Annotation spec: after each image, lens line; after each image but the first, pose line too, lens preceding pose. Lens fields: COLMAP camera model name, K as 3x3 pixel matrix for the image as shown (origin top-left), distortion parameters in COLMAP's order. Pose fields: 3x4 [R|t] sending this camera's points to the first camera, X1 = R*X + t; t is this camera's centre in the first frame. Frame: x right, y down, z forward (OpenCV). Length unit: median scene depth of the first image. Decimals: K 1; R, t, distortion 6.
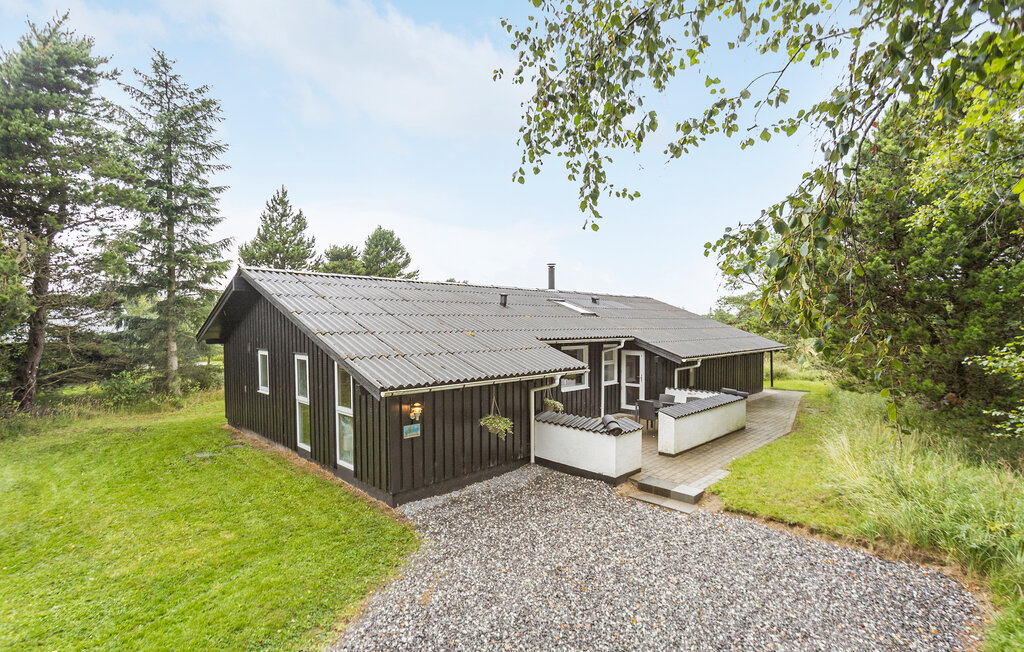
lens RADIAL K [[504.9, 0, 512.0], [0, 504.9, 326.0], [0, 0, 1]] dist [-0.000401, -0.000060]
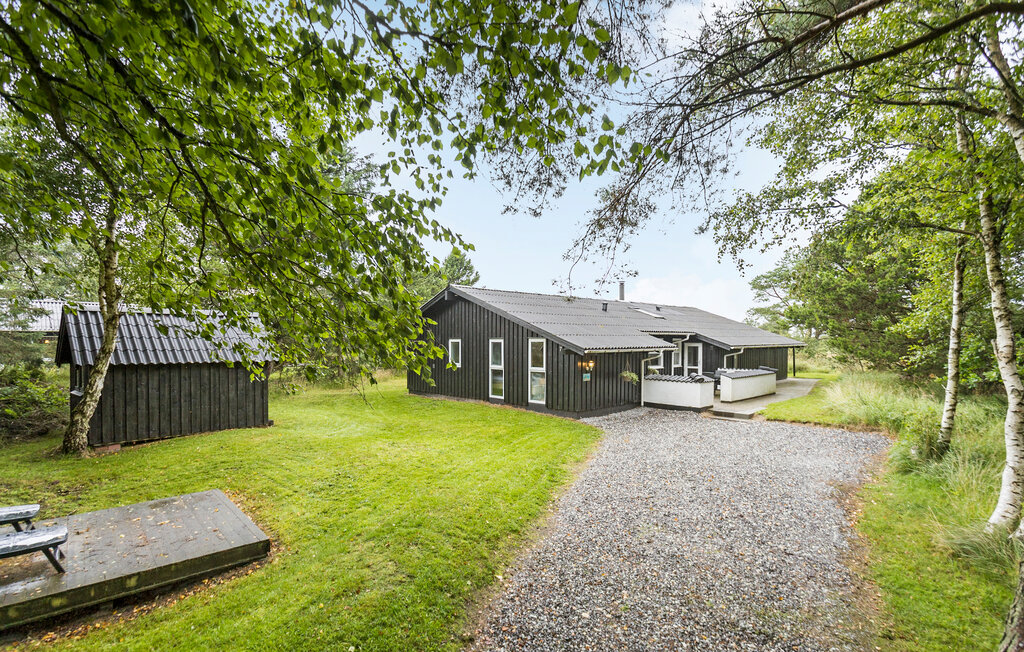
lens RADIAL K [[496.0, 0, 510.2], [0, 496.0, 336.6], [0, 0, 1]] dist [0.000108, 0.000211]
pose [[0.998957, 0.001433, -0.045644, -0.281965], [-0.001764, 0.999972, -0.007227, 0.056676], [0.045633, 0.007300, 0.998932, -0.553656]]
